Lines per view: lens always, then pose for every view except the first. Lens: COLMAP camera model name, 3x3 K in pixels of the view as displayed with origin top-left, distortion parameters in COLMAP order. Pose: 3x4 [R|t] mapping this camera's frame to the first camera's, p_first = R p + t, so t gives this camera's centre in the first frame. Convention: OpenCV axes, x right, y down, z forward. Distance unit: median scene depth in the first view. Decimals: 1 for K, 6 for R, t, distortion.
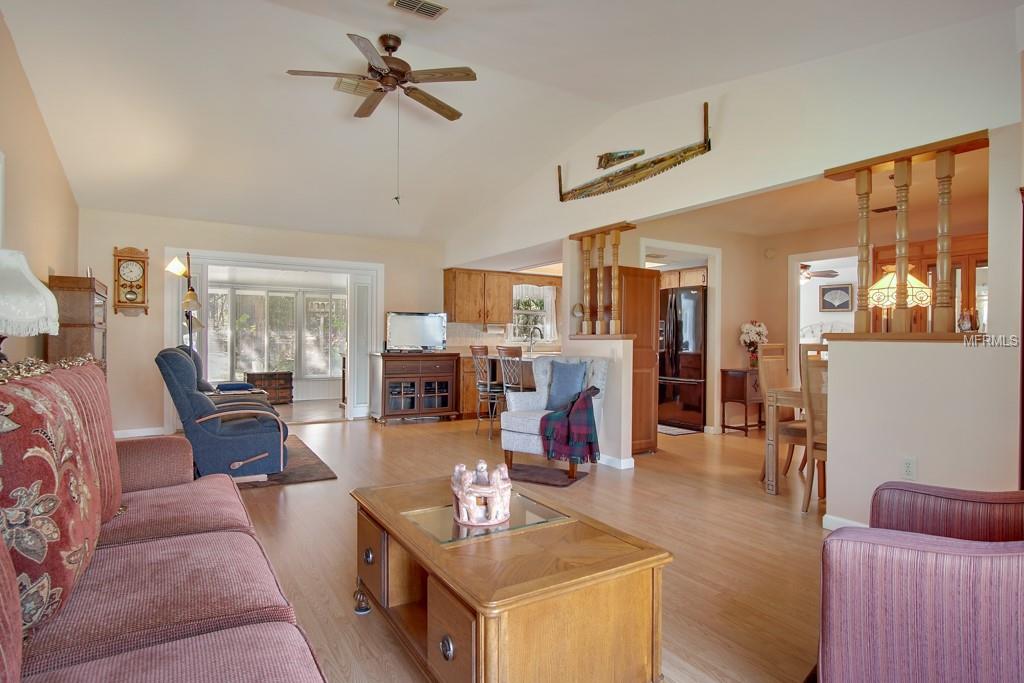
lens RADIAL K [[548.5, 0, 509.6], [0, 548.5, 339.0], [0, 0, 1]] dist [-0.020505, -0.001939]
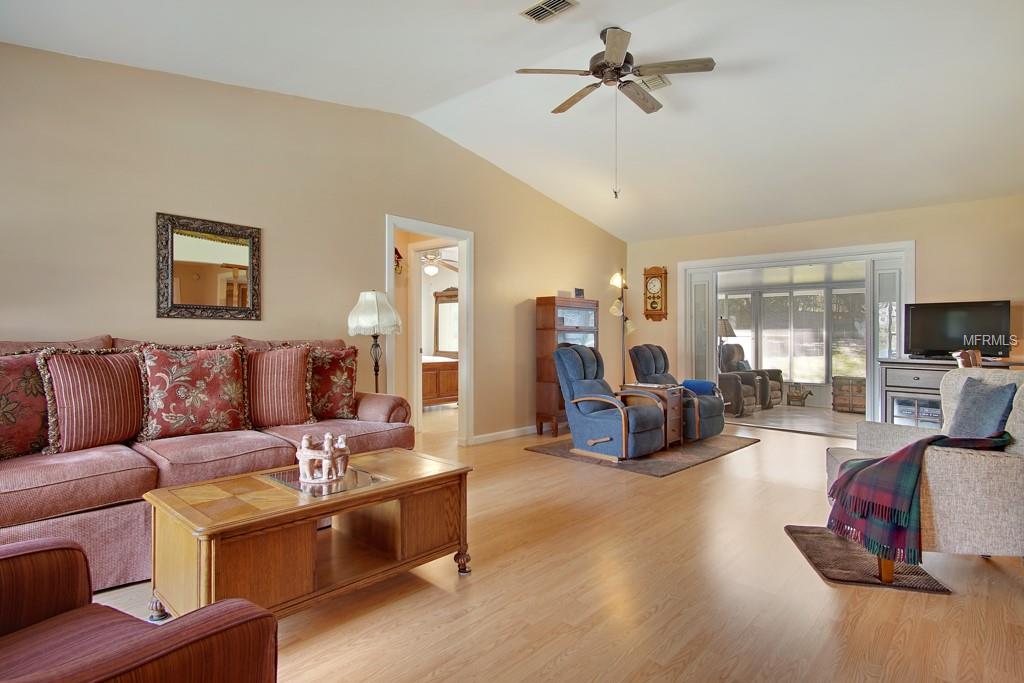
lens RADIAL K [[548.5, 0, 518.6], [0, 548.5, 336.5], [0, 0, 1]] dist [-0.020505, -0.001939]
pose [[0.287199, -0.006900, -0.957846, 0.412118], [-0.005577, 0.999945, -0.008875, 0.004592], [0.957855, 0.007891, 0.287145, 0.345614]]
